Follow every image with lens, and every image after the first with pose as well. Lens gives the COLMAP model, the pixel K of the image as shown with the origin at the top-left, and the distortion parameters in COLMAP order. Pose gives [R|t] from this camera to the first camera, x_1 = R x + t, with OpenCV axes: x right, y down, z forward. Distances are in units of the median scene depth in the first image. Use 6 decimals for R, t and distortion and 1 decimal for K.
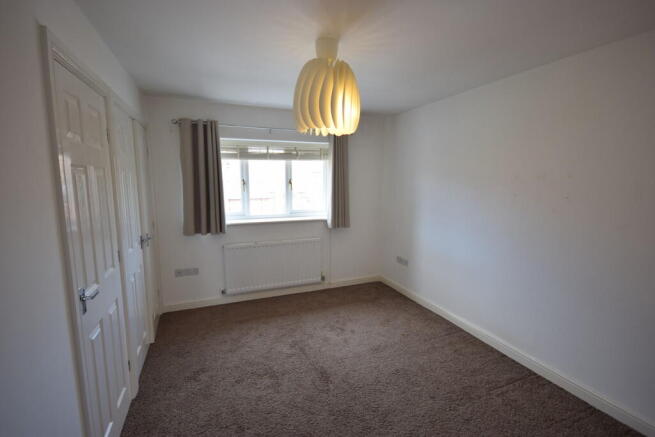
lens RADIAL K [[303.5, 0, 329.2], [0, 303.5, 221.0], [0, 0, 1]] dist [0.001368, -0.011608]
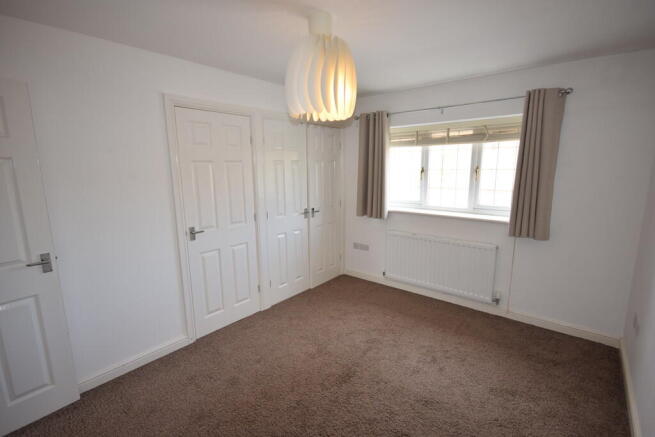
lens RADIAL K [[300.7, 0, 327.5], [0, 300.7, 218.5], [0, 0, 1]] dist [0.001549, -0.011370]
pose [[0.464386, 0.142258, -0.874133, 0.475018], [-0.116083, 0.988277, 0.099165, -0.040268], [0.877992, 0.055421, 0.475456, 0.333458]]
